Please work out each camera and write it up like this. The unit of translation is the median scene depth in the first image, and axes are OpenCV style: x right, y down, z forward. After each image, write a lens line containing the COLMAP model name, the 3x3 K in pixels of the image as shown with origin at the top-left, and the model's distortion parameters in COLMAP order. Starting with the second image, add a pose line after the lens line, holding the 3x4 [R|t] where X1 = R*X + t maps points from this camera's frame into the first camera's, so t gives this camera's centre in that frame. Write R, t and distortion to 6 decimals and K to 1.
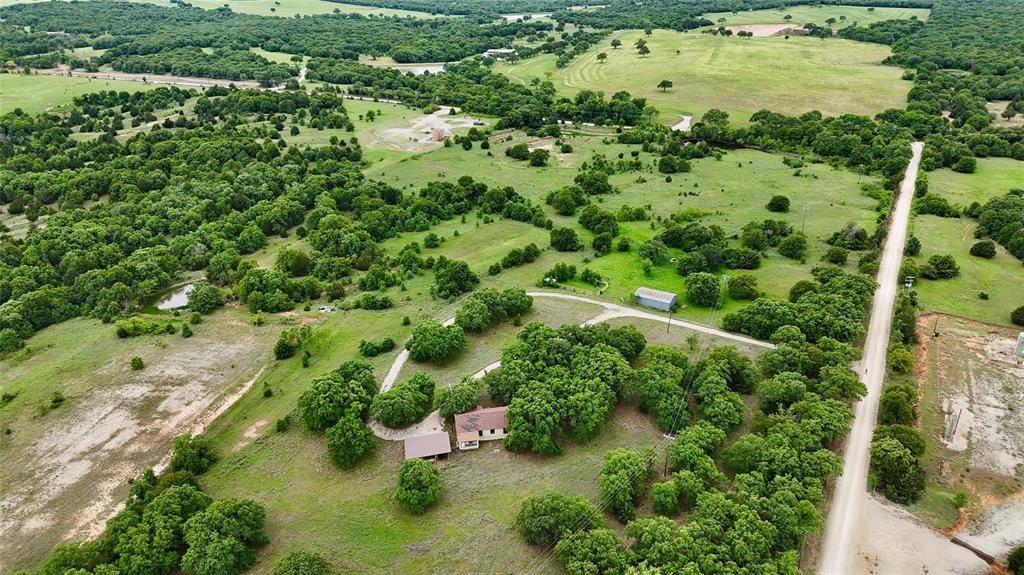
lens RADIAL K [[754.9, 0, 514.0], [0, 754.9, 293.1], [0, 0, 1]] dist [0.062793, -0.050219]
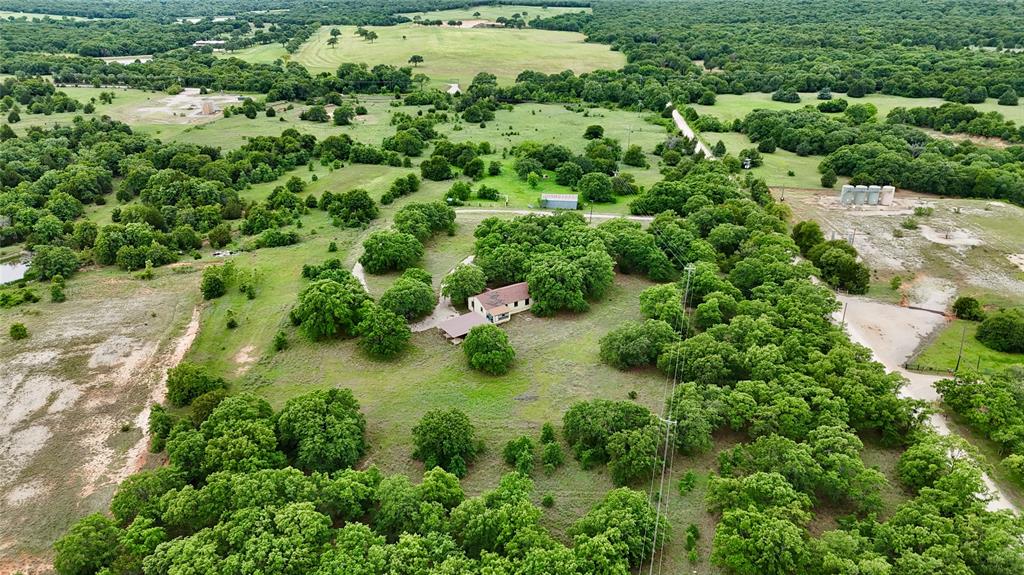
lens RADIAL K [[754.9, 0, 515.3], [0, 754.9, 285.0], [0, 0, 1]] dist [0.062793, -0.050219]
pose [[0.913127, -0.147102, 0.380210, -0.226199], [0.158137, 0.987415, 0.002239, 0.087947], [-0.375754, 0.058080, 0.924898, 0.048063]]
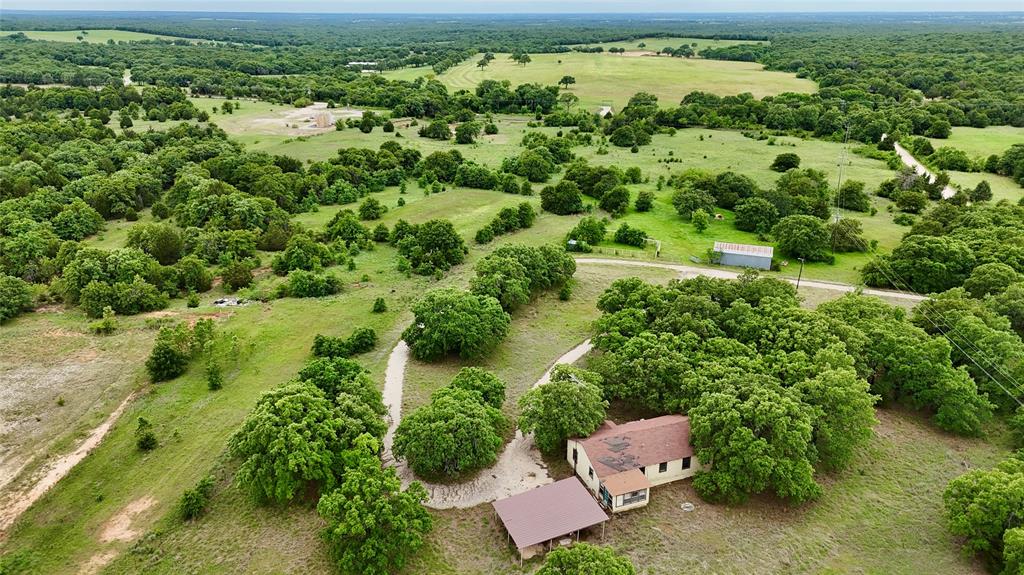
lens RADIAL K [[754.9, 0, 516.3], [0, 754.9, 288.4], [0, 0, 1]] dist [0.062793, -0.050219]
pose [[0.977037, -0.056809, 0.205359, -0.120679], [0.071458, 0.995347, -0.064632, 0.052900], [-0.200732, 0.077823, 0.976550, 0.300995]]
